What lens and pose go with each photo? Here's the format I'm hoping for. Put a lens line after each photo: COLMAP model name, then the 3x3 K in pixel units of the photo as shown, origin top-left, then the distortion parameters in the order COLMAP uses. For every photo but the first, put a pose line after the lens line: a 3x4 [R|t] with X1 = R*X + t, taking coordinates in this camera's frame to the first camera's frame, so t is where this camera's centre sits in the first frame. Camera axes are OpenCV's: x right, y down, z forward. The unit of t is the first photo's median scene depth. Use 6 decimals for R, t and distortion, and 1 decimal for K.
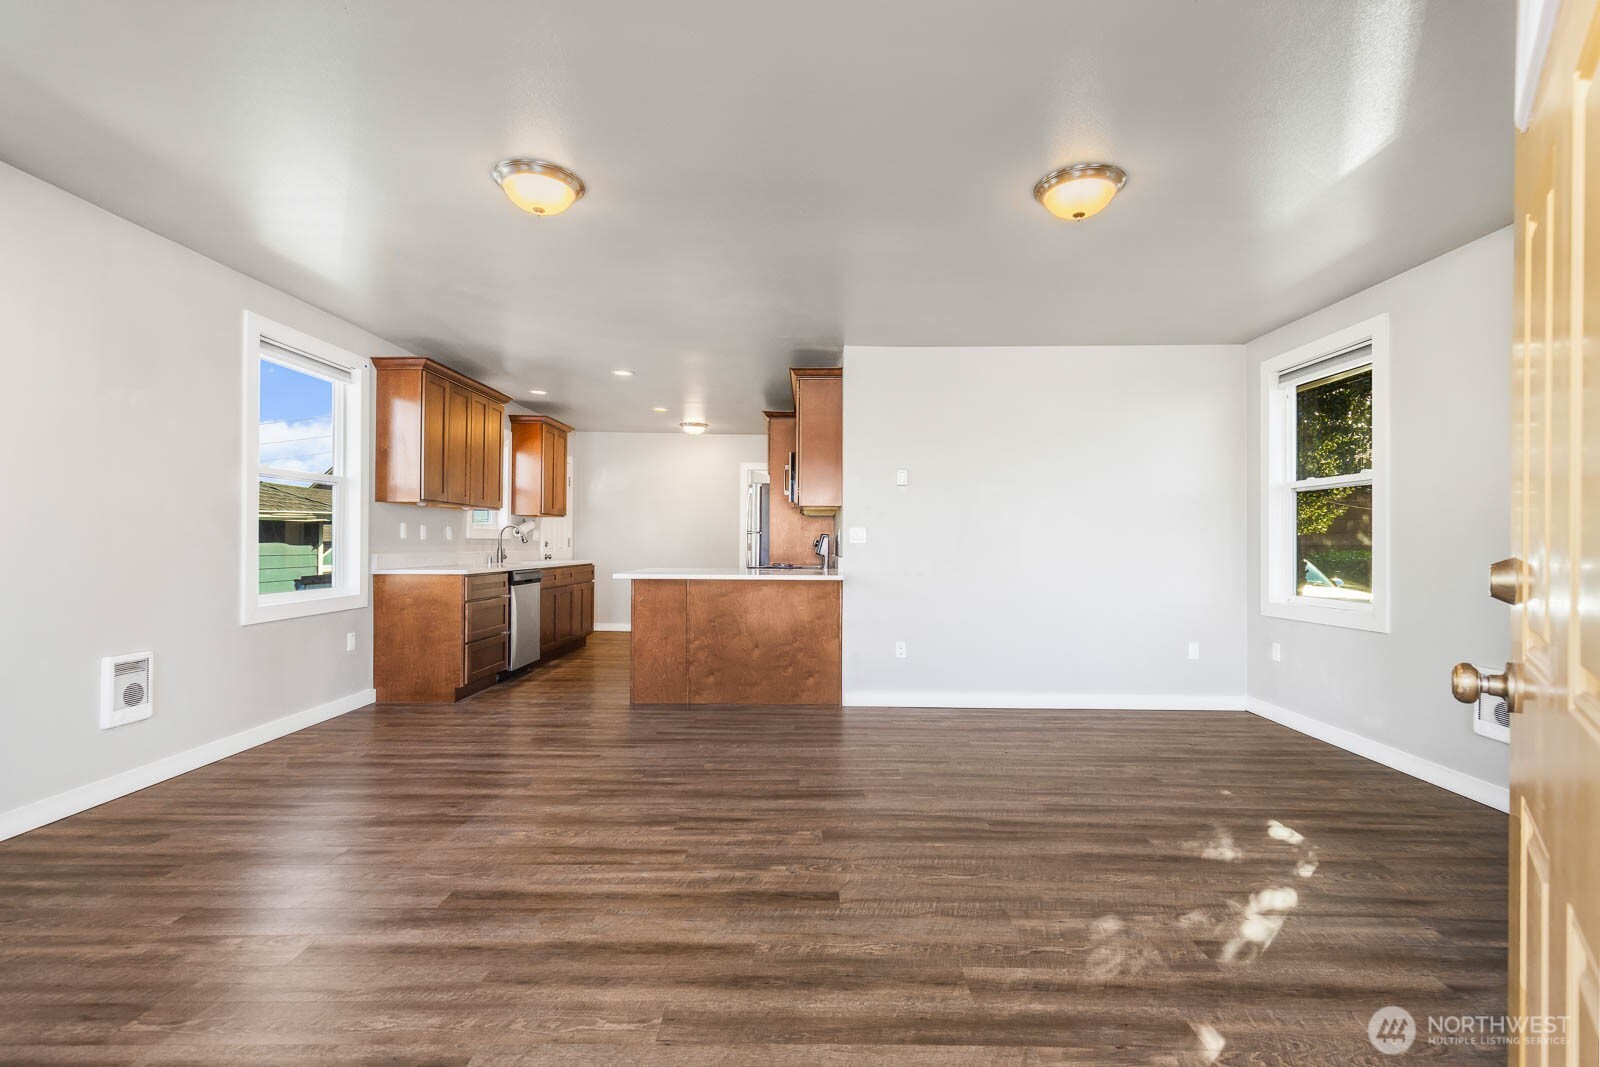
lens RADIAL K [[736.7, 0, 810.0], [0, 736.7, 528.1], [0, 0, 1]] dist [0.013760, -0.003366]
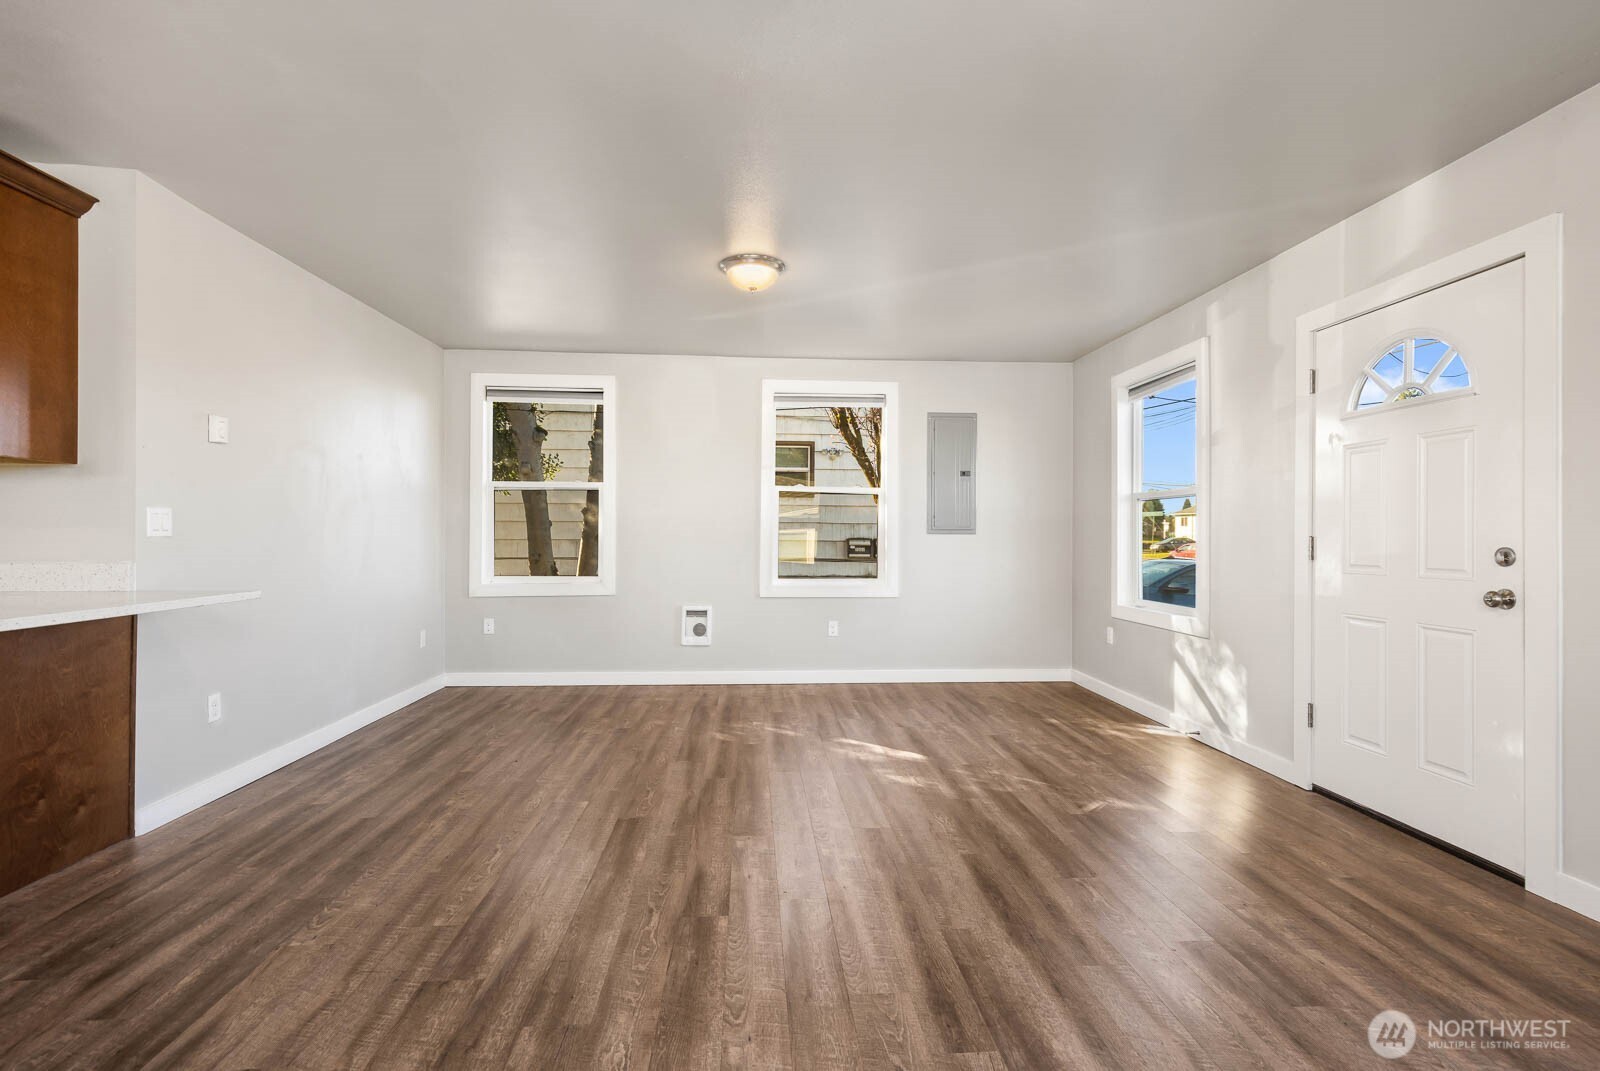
lens RADIAL K [[736.7, 0, 797.6], [0, 736.7, 536.8], [0, 0, 1]] dist [0.013760, -0.003366]
pose [[-0.066034, -0.007423, 0.997790, -0.534179], [-0.023806, 0.999699, 0.005861, 0.005886], [-0.997533, -0.023367, -0.066191, 0.555851]]
